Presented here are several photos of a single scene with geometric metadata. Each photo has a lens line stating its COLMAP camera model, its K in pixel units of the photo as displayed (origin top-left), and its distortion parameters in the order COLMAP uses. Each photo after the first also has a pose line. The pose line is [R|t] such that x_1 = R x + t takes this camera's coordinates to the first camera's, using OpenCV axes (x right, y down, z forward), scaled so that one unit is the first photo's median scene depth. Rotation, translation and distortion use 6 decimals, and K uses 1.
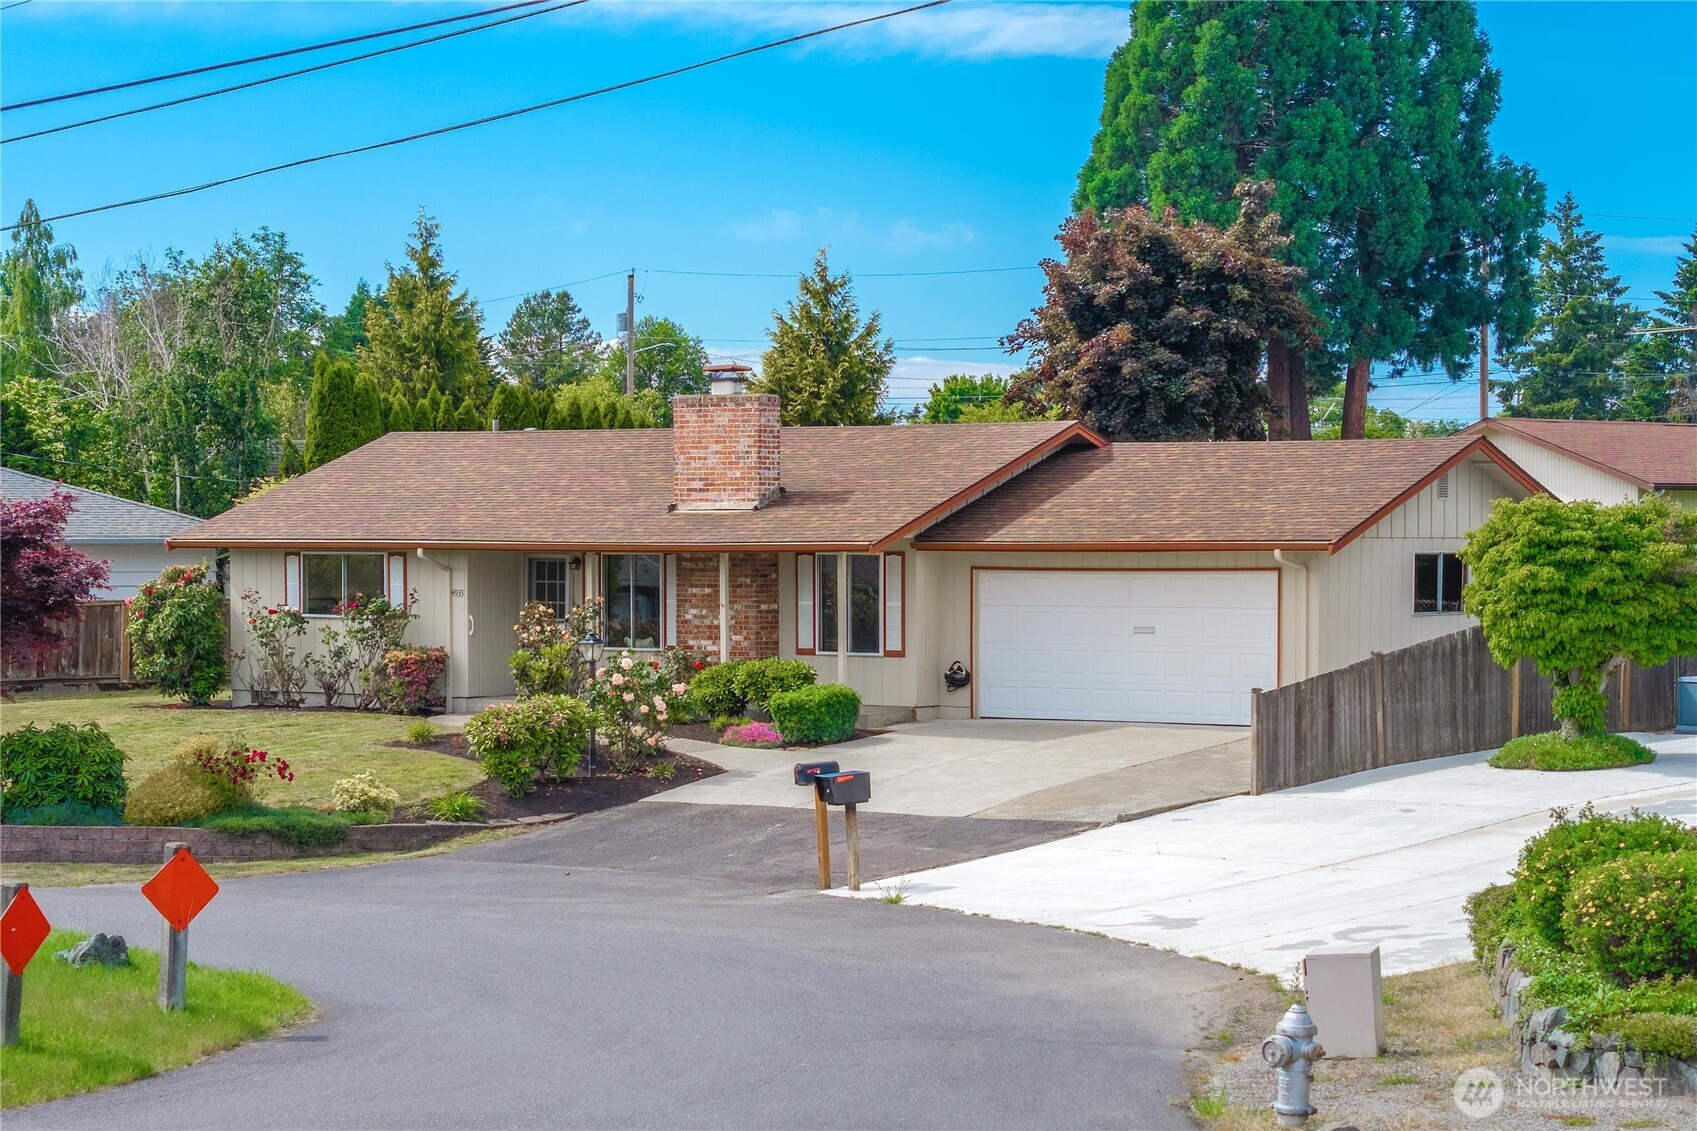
lens RADIAL K [[3629.8, 0, 850.0], [0, 3629.8, 561.4], [0, 0, 1]] dist [-0.428286, 12.813097]
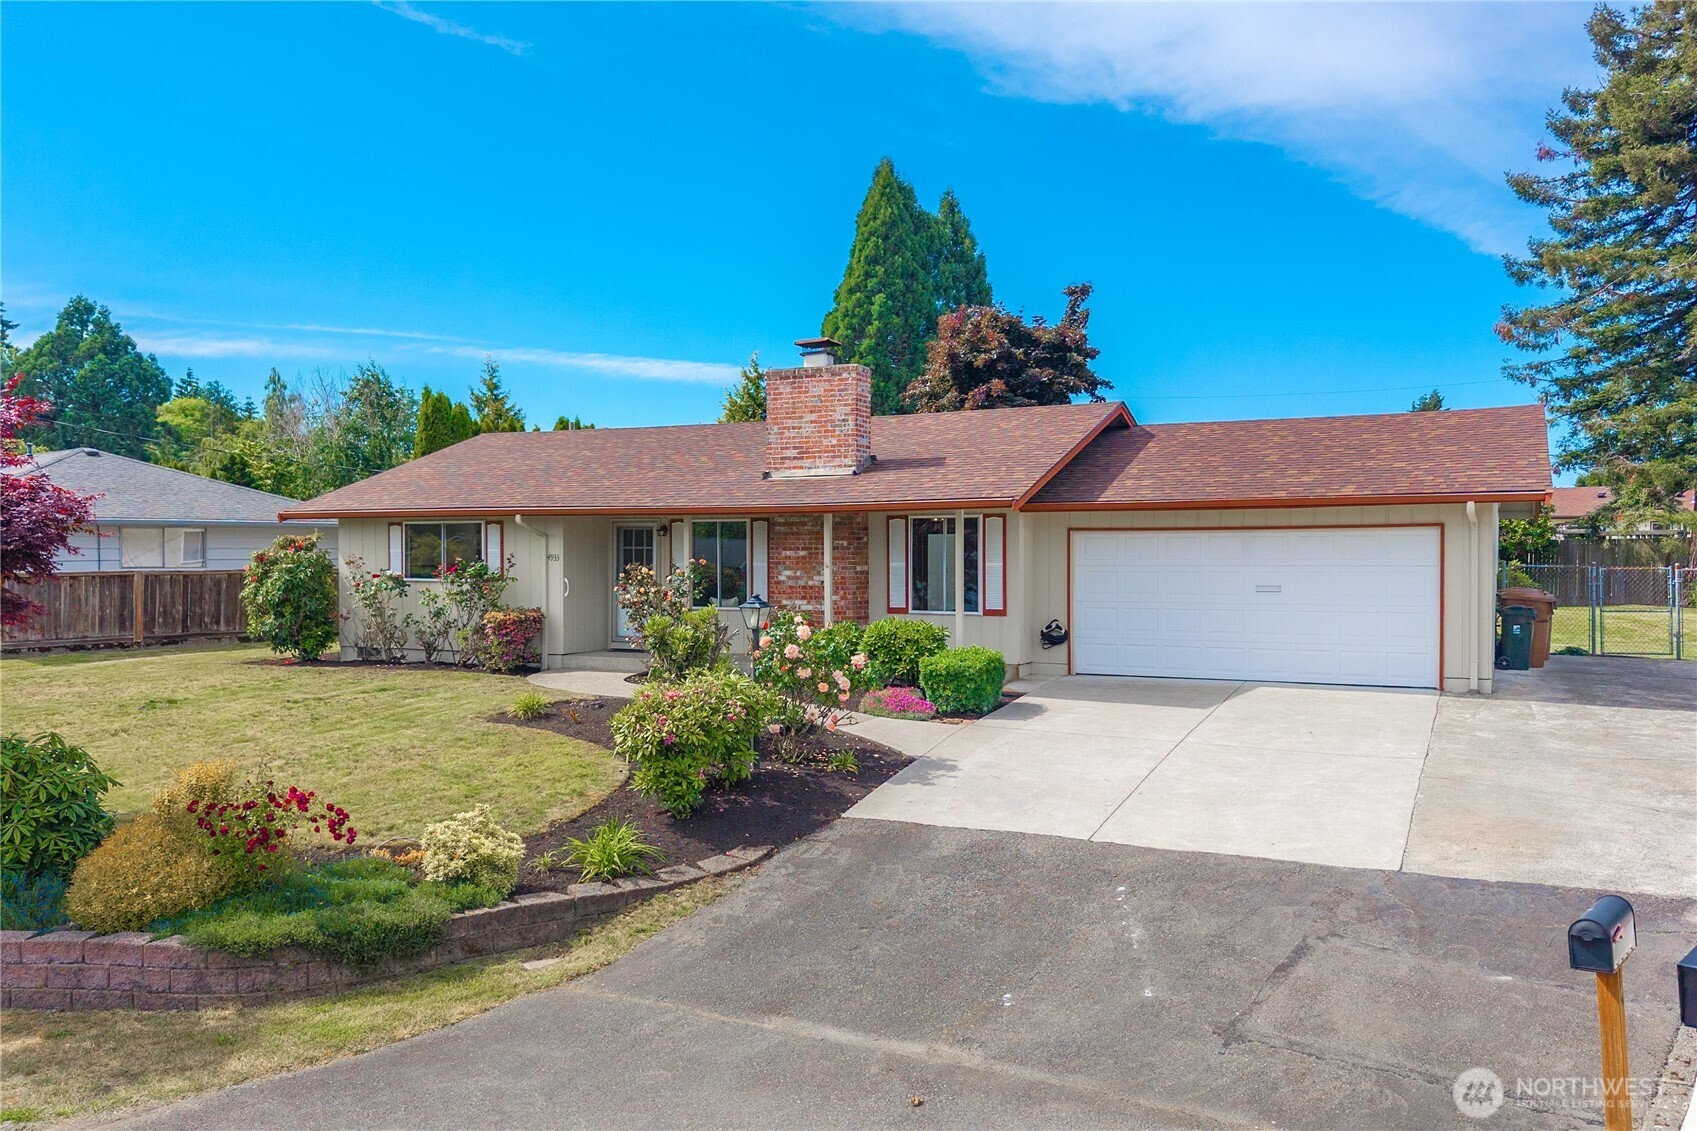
lens RADIAL K [[1312.3, 0, 820.4], [0, 1312.3, 545.3], [0, 0, 1]] dist [0.089866, -0.005799]
pose [[0.990525, 0.000083, 0.137335, -0.084451], [0.001991, 0.999886, -0.014958, 0.011269], [-0.137321, 0.015090, 0.990412, 0.607047]]
